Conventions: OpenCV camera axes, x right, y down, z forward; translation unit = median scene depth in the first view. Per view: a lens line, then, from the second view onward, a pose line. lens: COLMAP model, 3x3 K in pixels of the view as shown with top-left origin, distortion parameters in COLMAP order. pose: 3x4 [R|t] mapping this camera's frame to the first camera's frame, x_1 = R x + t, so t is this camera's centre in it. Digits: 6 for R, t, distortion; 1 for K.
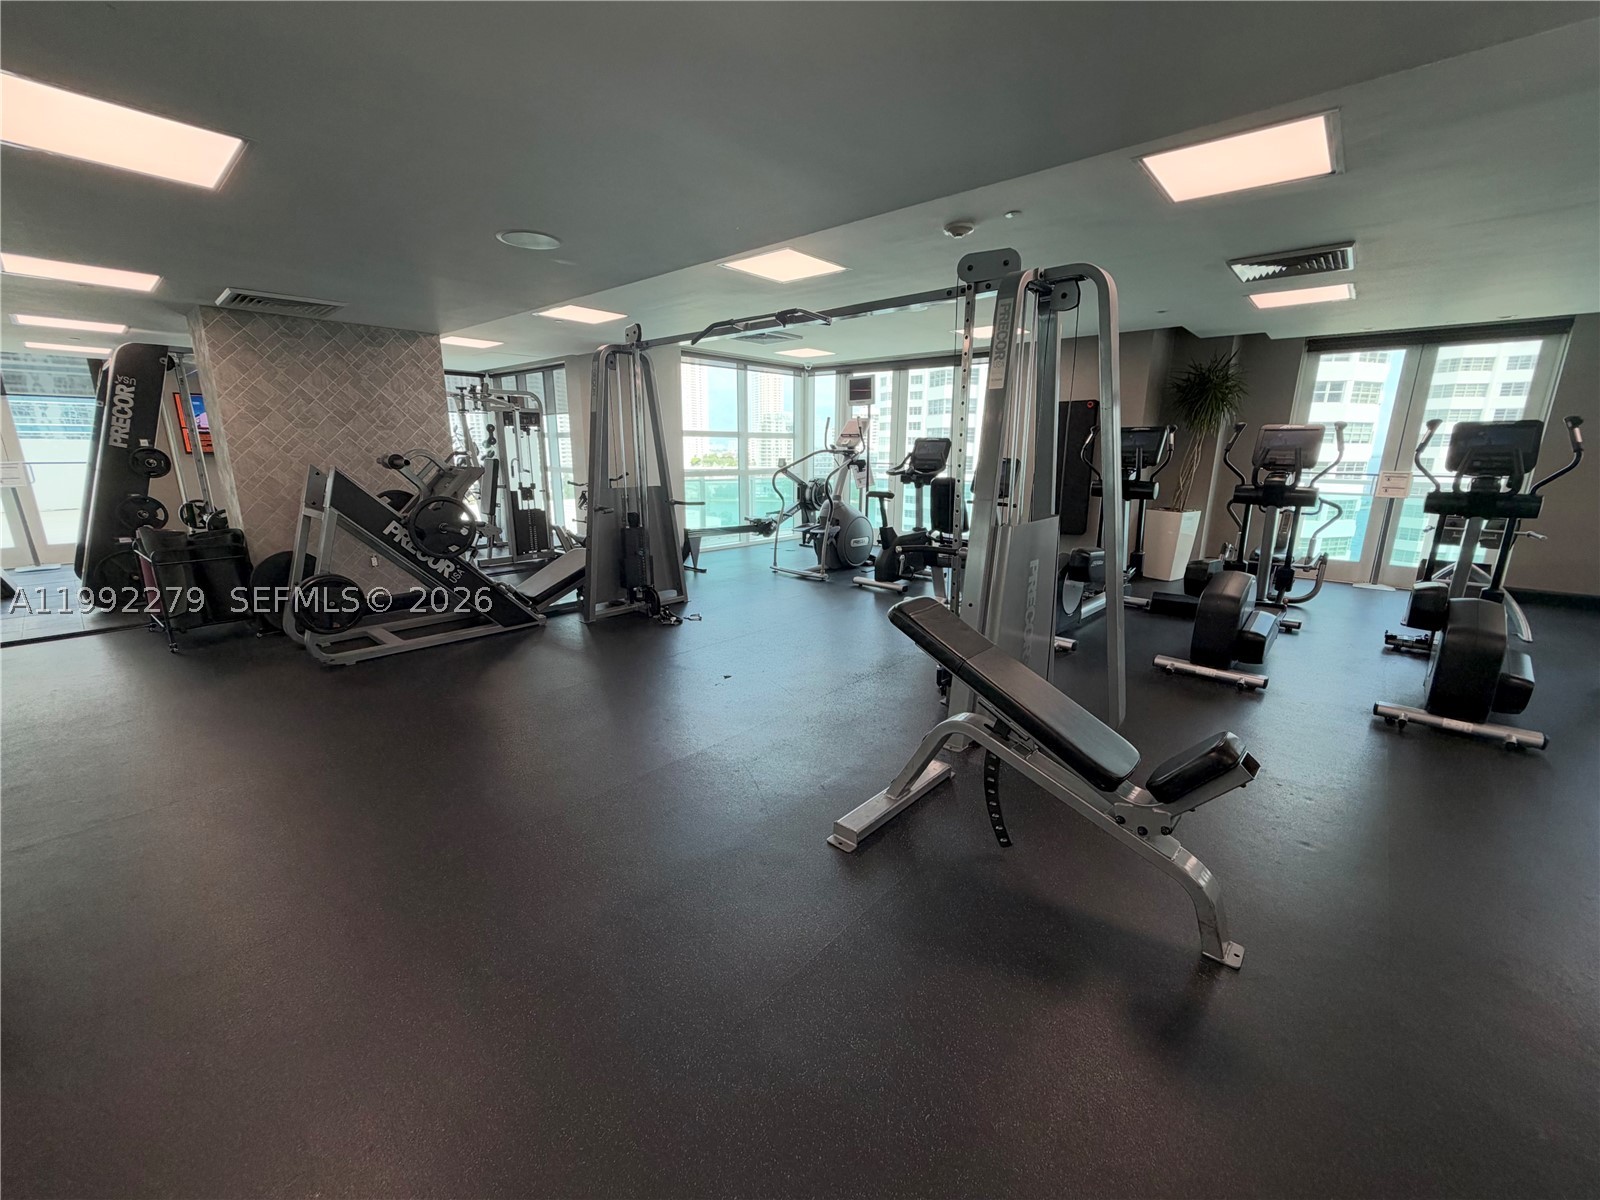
lens RADIAL K [[638.3, 0, 811.2], [0, 638.3, 602.4], [0, 0, 1]] dist [0.000656, -0.000333]
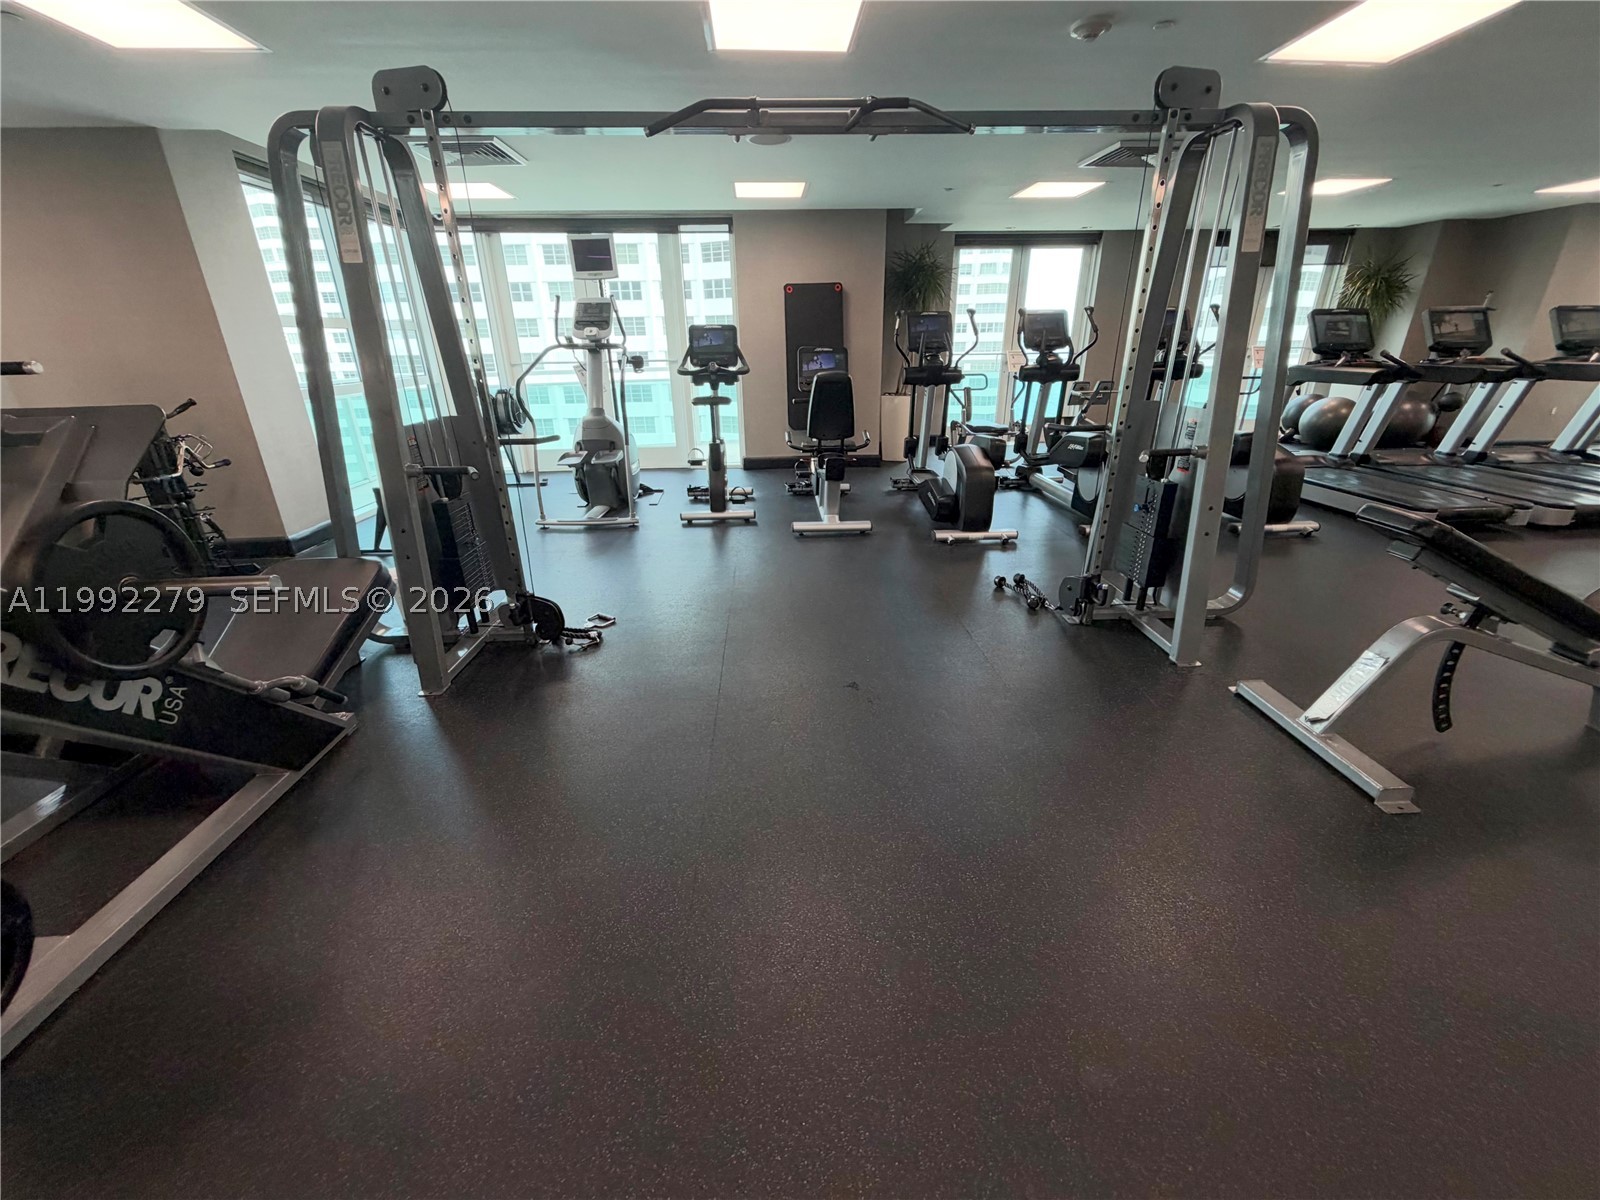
lens RADIAL K [[638.3, 0, 797.1], [0, 638.3, 599.8], [0, 0, 1]] dist [0.000656, -0.000333]
pose [[0.715547, -0.280398, 0.639820, -0.370518], [0.185307, 0.959283, 0.213162, -0.081699], [-0.673538, -0.033964, 0.738372, 0.341322]]
